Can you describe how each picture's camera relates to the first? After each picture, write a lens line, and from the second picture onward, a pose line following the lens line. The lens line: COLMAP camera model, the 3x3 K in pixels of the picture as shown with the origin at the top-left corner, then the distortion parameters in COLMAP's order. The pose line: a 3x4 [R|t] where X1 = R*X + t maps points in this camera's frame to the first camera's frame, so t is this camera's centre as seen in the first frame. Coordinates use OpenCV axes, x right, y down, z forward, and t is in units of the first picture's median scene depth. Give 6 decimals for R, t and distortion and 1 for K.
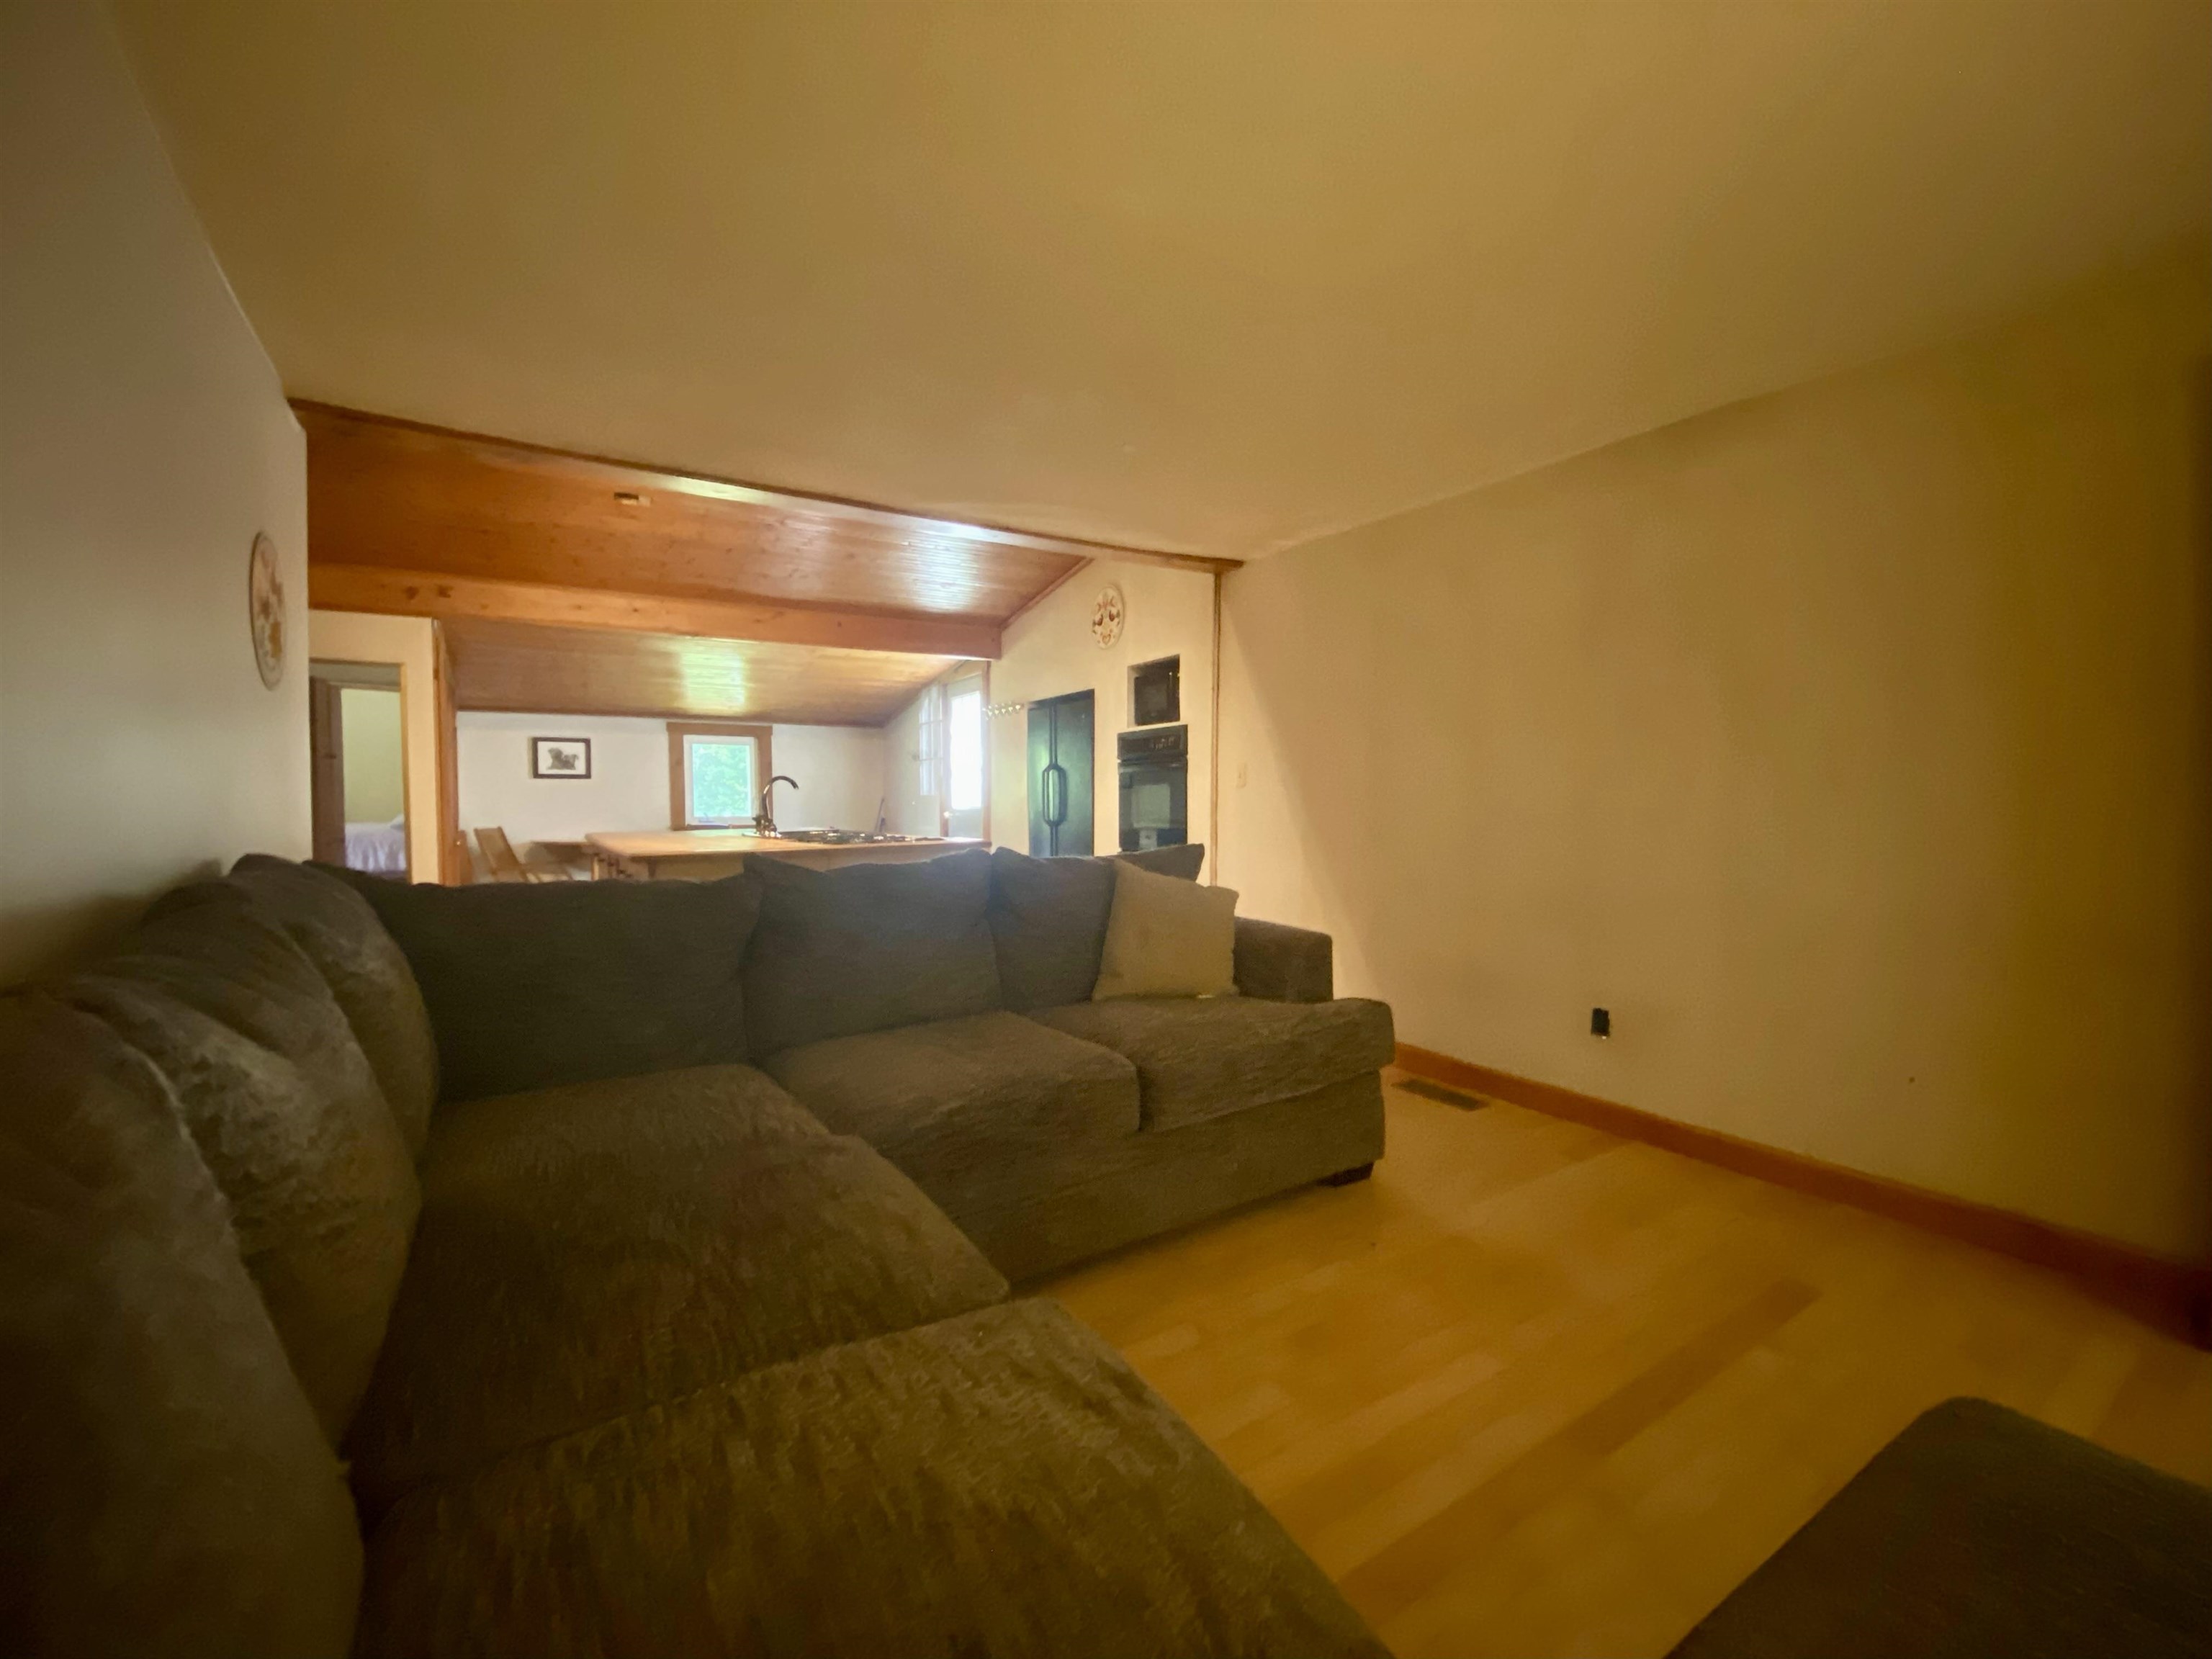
lens RADIAL K [[911.1, 0, 1110.9], [0, 911.1, 841.7], [0, 0, 1]] dist [0.015551, -0.003277]
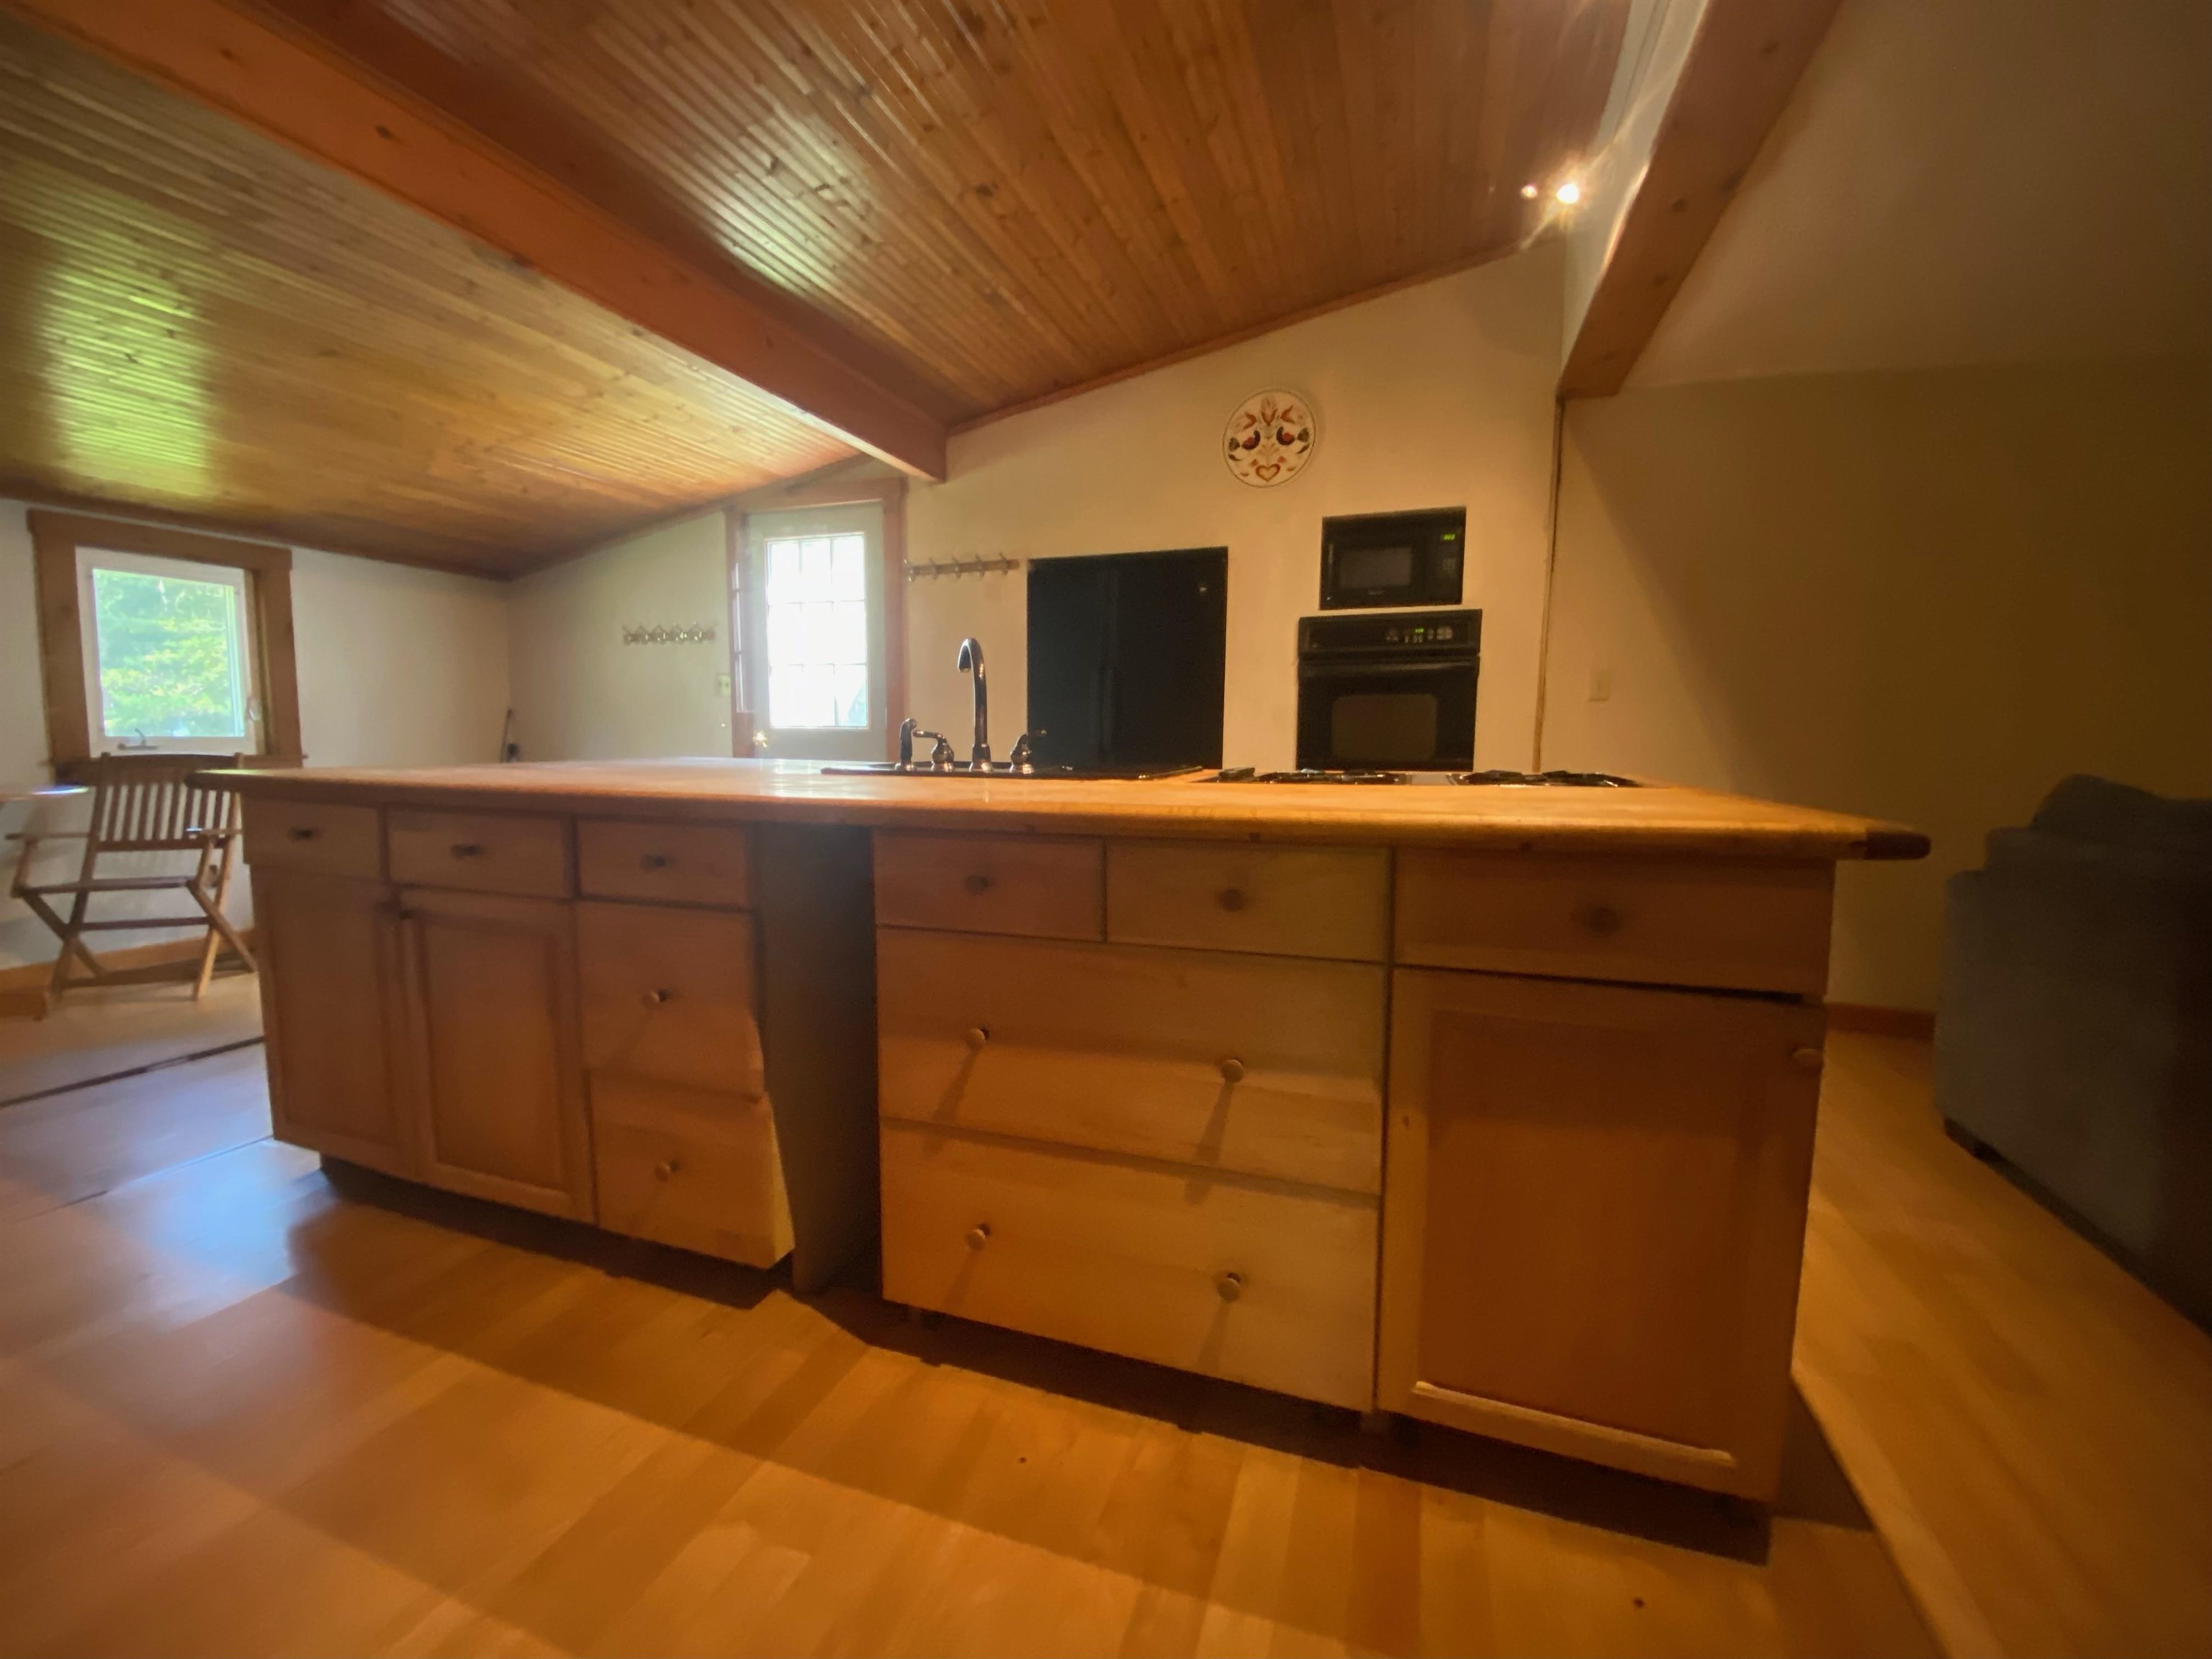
lens RADIAL K [[911.1, 0, 1096.7], [0, 911.1, 827.4], [0, 0, 1]] dist [0.015551, -0.003277]
pose [[0.796276, -0.049580, 0.602899, -0.393747], [0.012647, 0.997782, 0.065350, -0.006974], [-0.604802, -0.044411, 0.795137, 0.407913]]
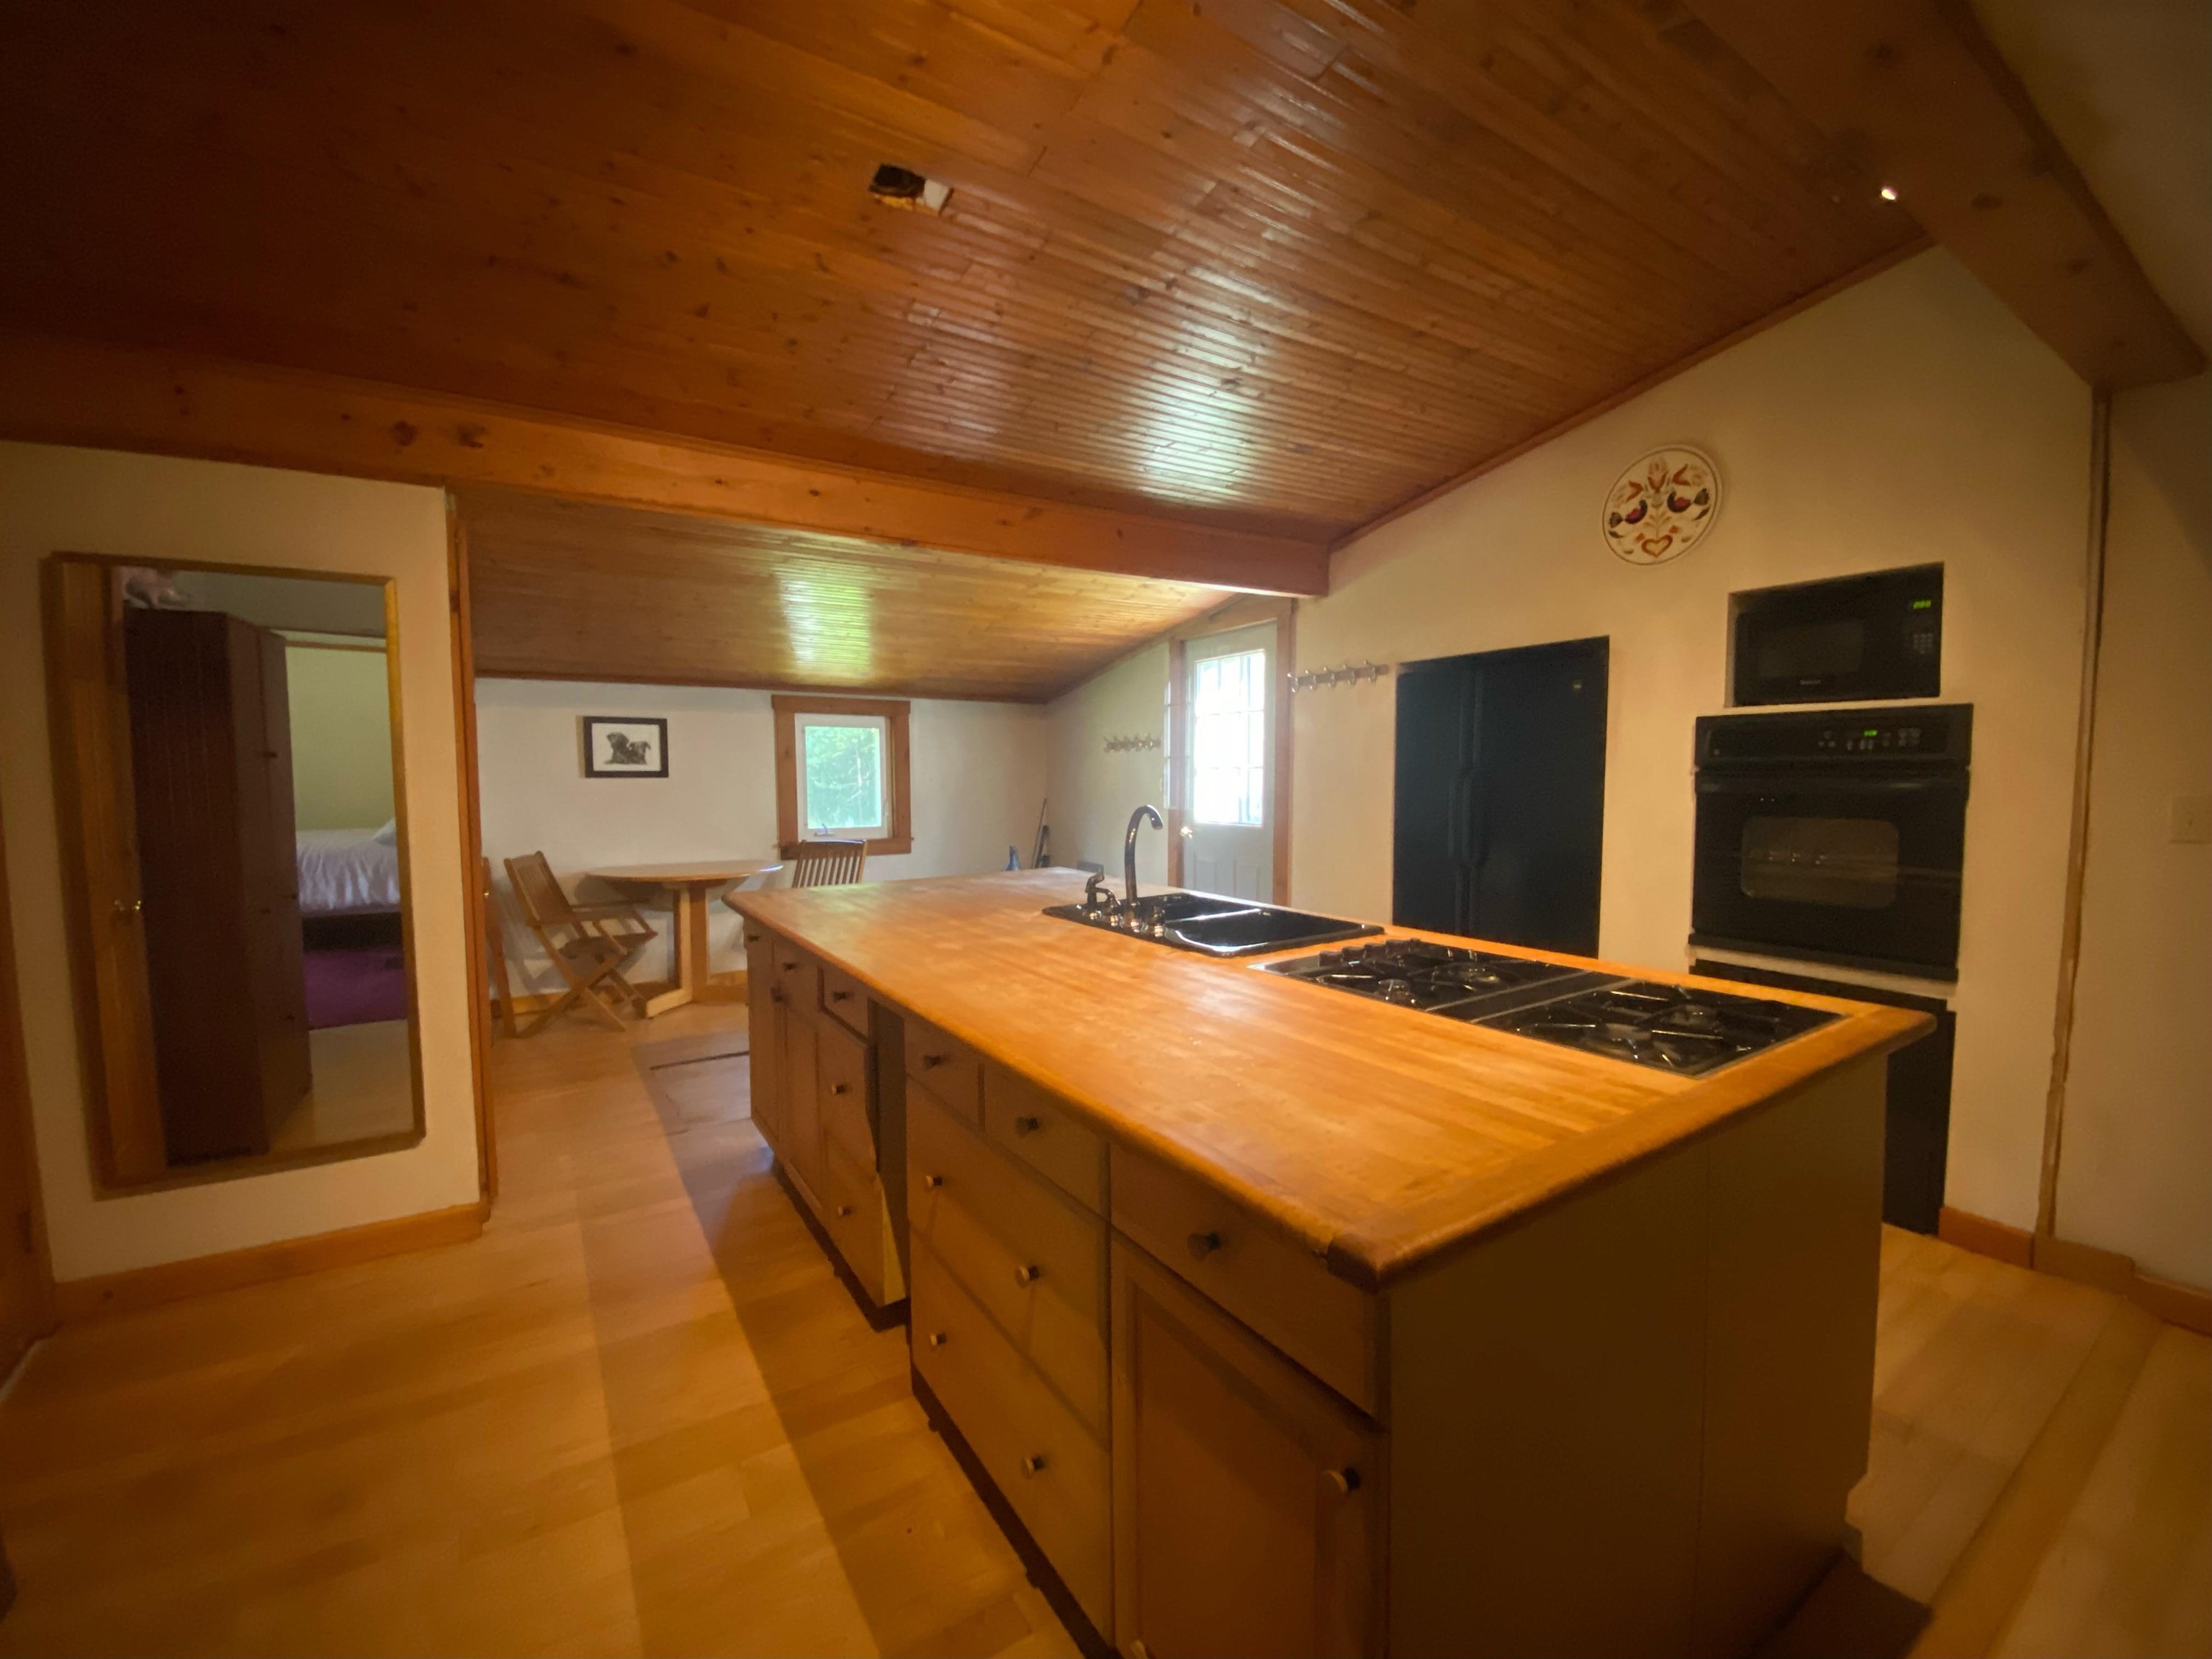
lens RADIAL K [[911.1, 0, 1102.4], [0, 911.1, 833.0], [0, 0, 1]] dist [0.015551, -0.003277]
pose [[0.999997, 0.001941, 0.001224, -0.259530], [-0.001968, 0.999753, 0.022118, -0.045800], [-0.001181, -0.022120, 0.999755, 0.335785]]
